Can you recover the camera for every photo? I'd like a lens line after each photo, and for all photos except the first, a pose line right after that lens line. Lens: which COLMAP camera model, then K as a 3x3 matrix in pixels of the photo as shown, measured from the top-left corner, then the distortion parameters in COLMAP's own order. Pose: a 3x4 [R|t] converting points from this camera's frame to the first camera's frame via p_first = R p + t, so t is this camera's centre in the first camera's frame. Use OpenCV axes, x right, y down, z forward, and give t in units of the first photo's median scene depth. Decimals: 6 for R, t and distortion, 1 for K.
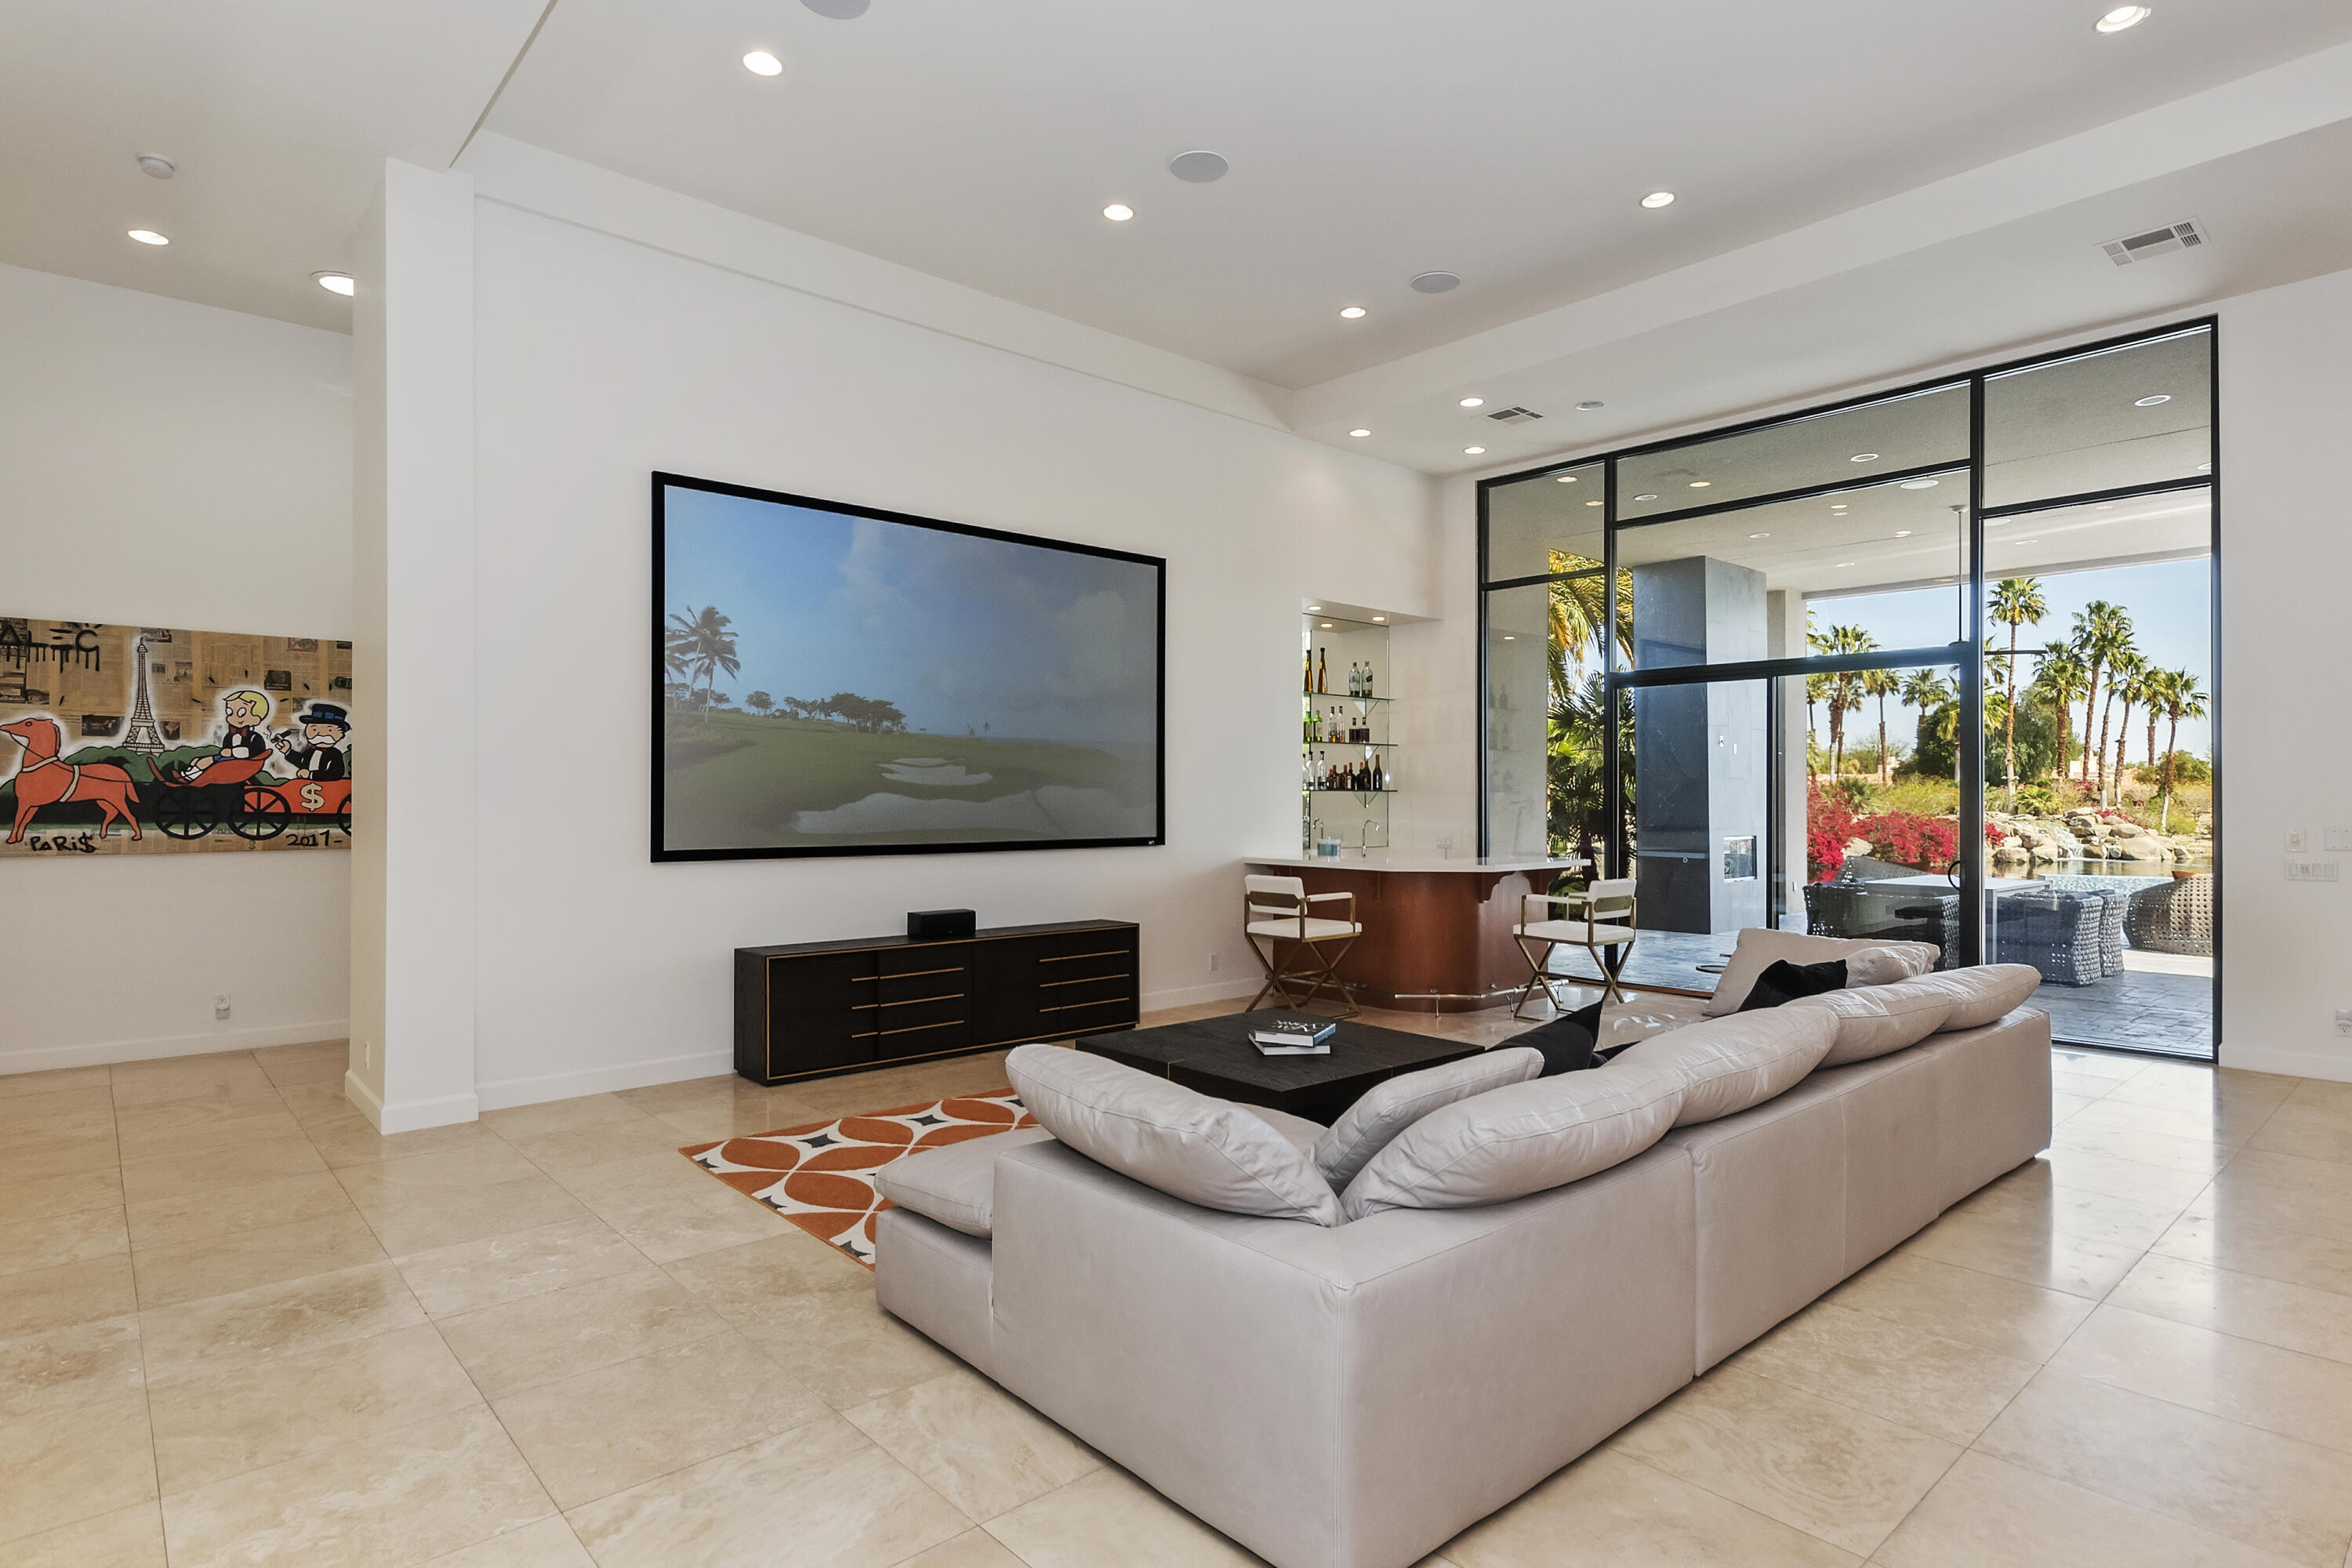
lens RADIAL K [[1228.5, 0, 1188.4], [0, 1228.5, 787.1], [0, 0, 1]] dist [0.004509, 0.001190]
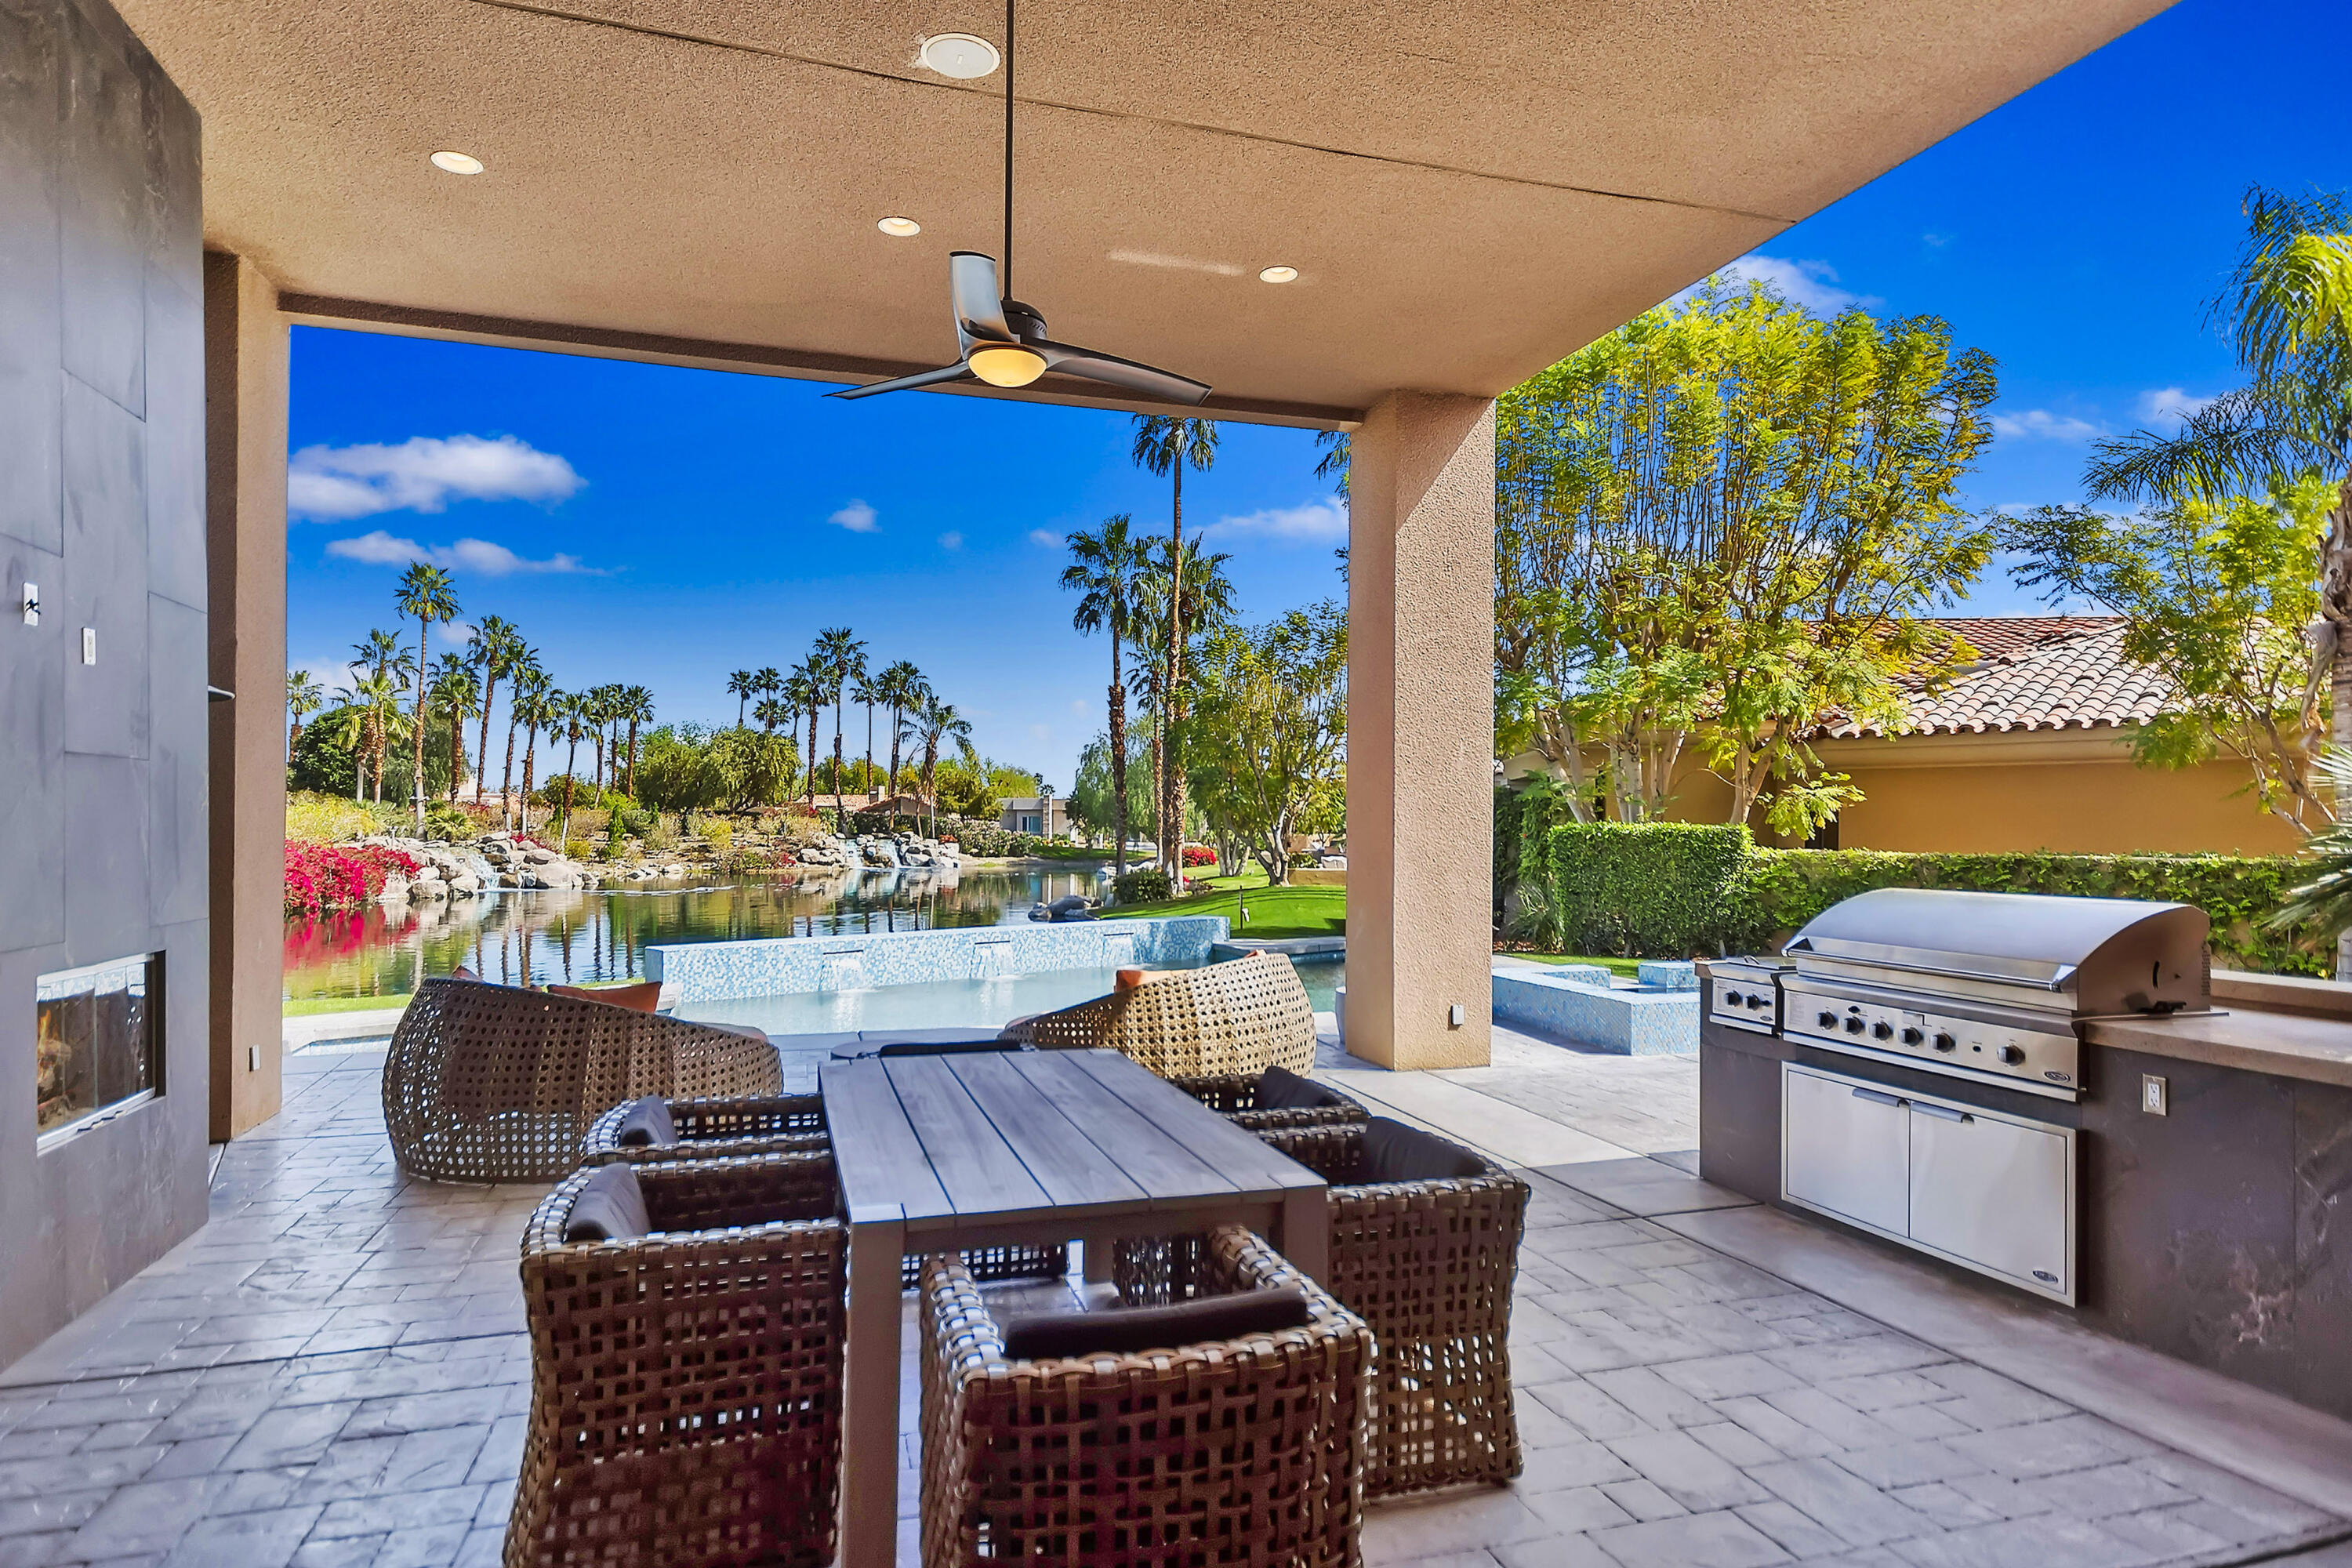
lens RADIAL K [[1303.6, 0, 1182.5], [0, 1303.6, 814.4], [0, 0, 1]] dist [0.002568, 0.000335]
pose [[0.414121, 0.005132, 0.910208, 0.517475], [-0.008586, 0.999962, -0.001732, 0.007717], [-0.910182, -0.007098, 0.414149, 1.211850]]
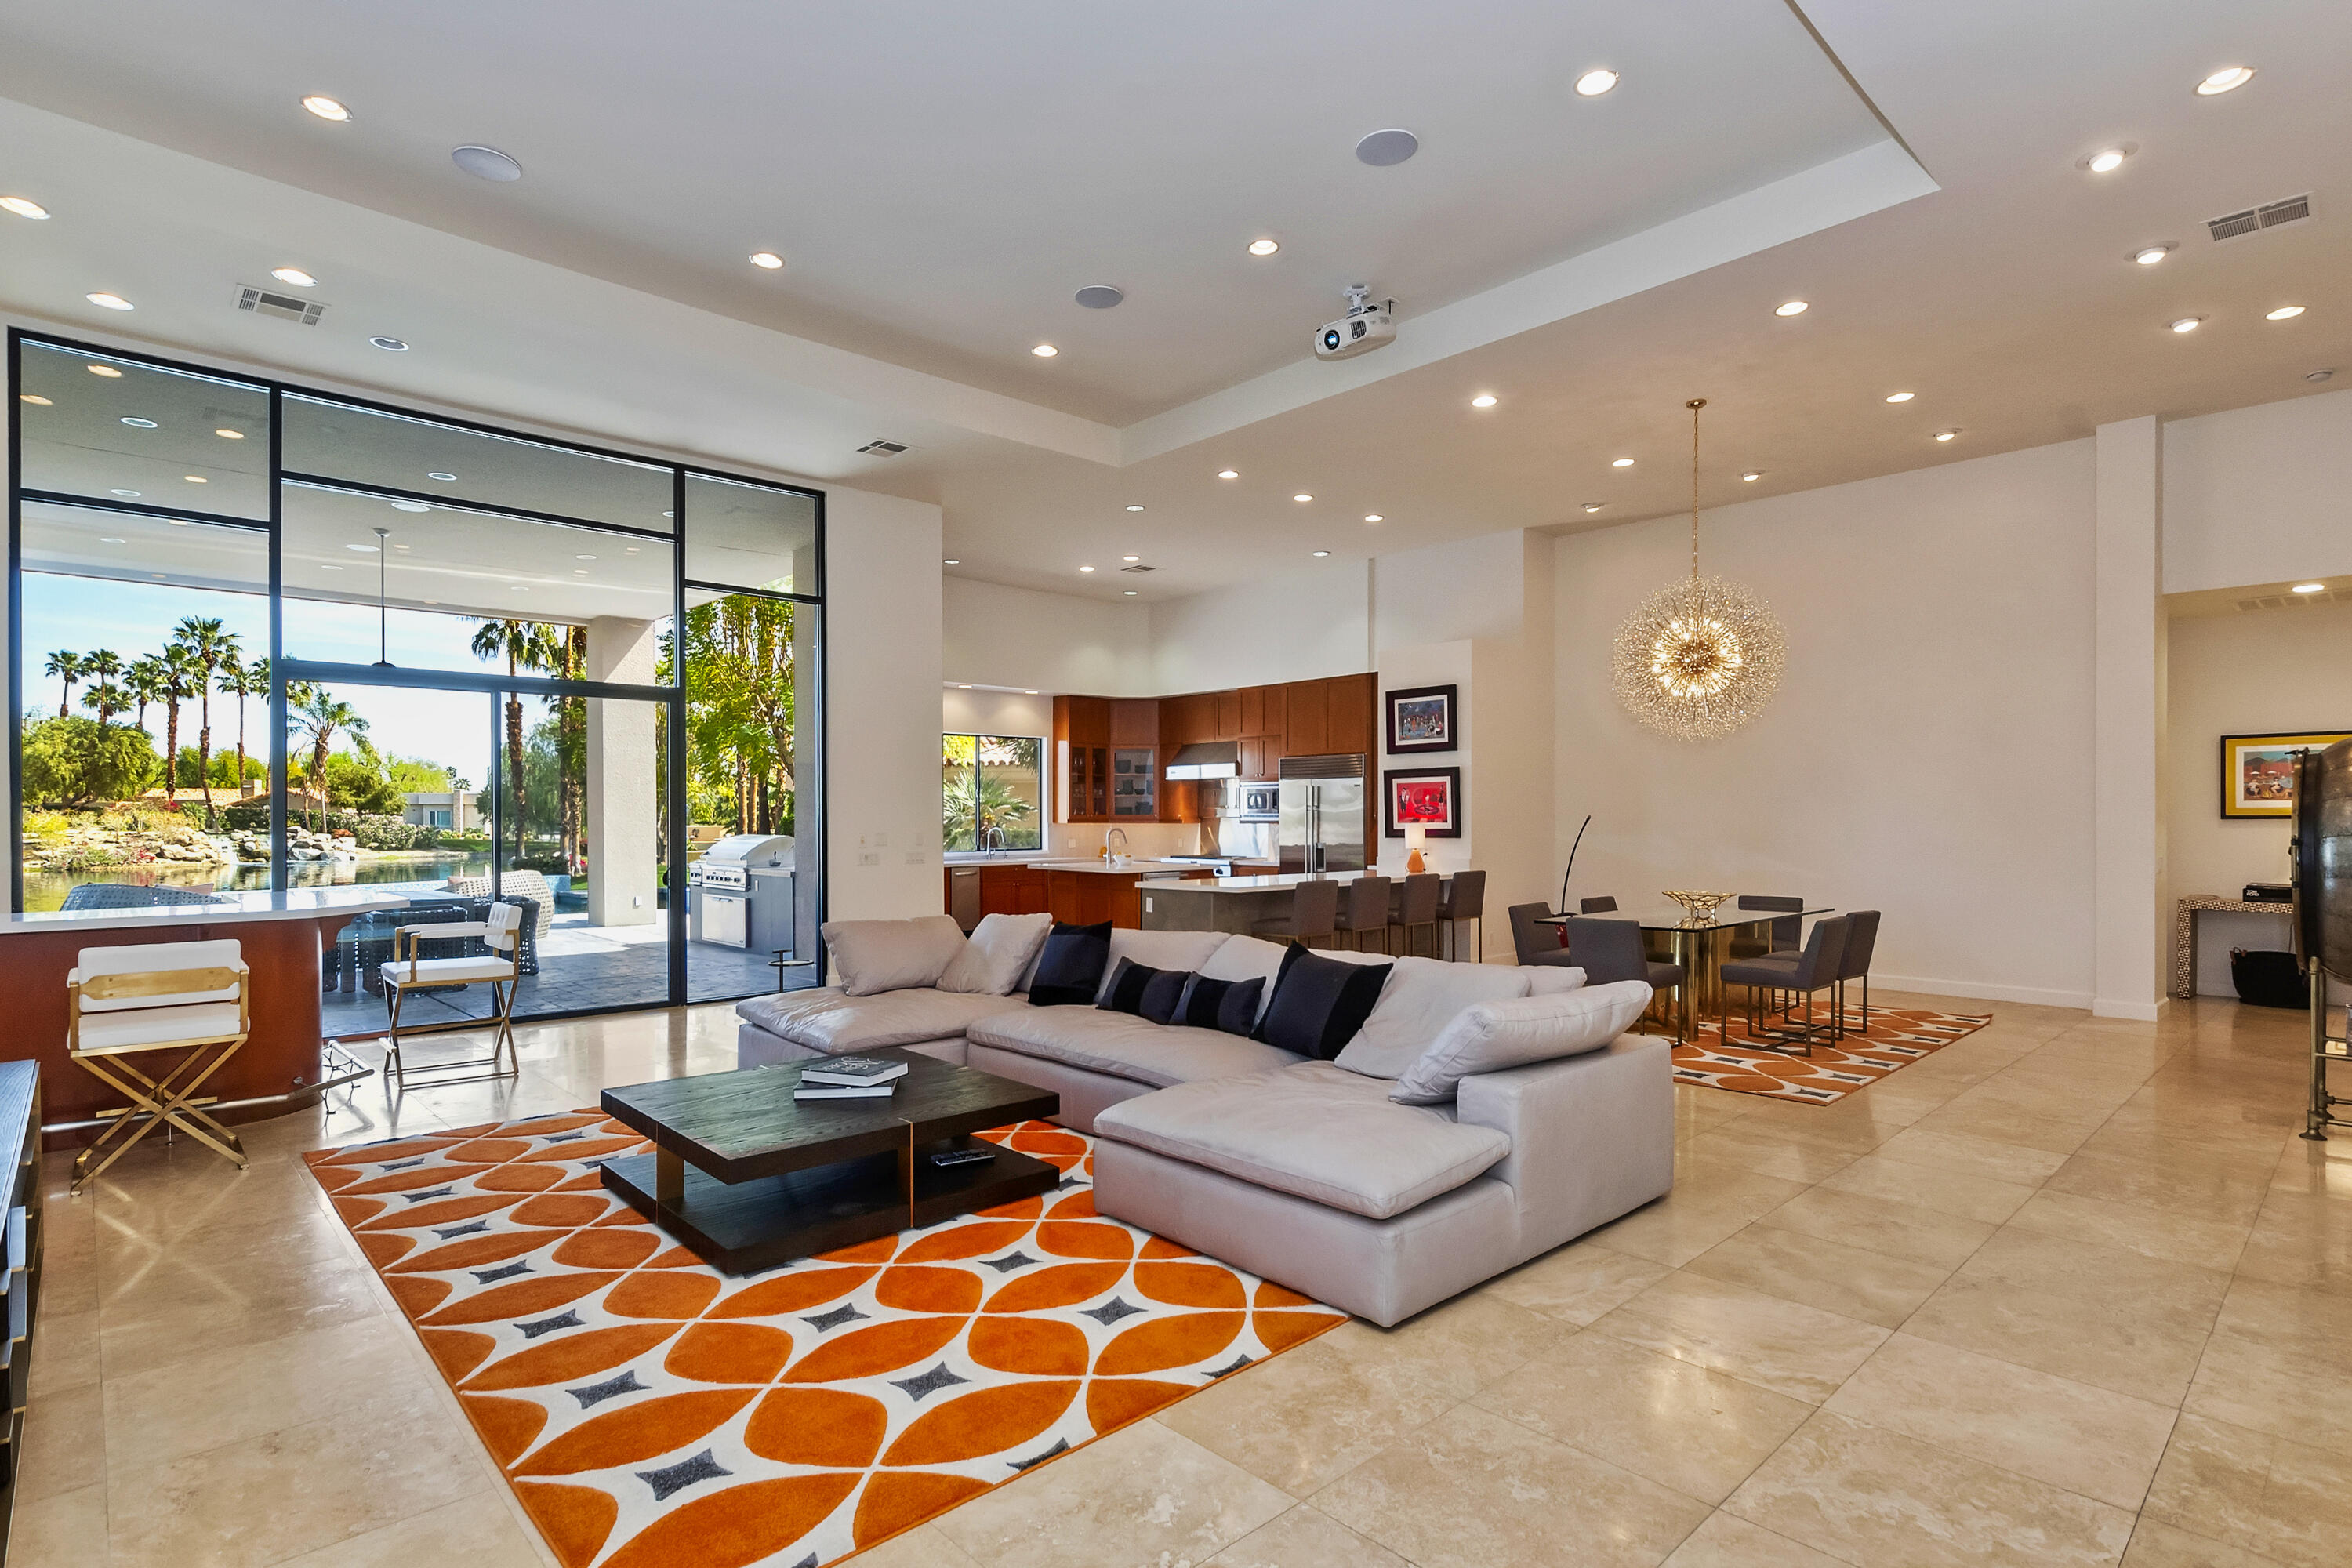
lens RADIAL K [[1161.7, 0, 1168.2], [0, 1161.7, 821.0], [0, 0, 1]] dist [0.003066, -0.001223]
pose [[-0.014029, -0.006365, 0.999881, -0.516069], [-0.005449, 0.999965, 0.006289, 0.006047], [-0.999887, -0.005360, -0.014063, 0.525015]]
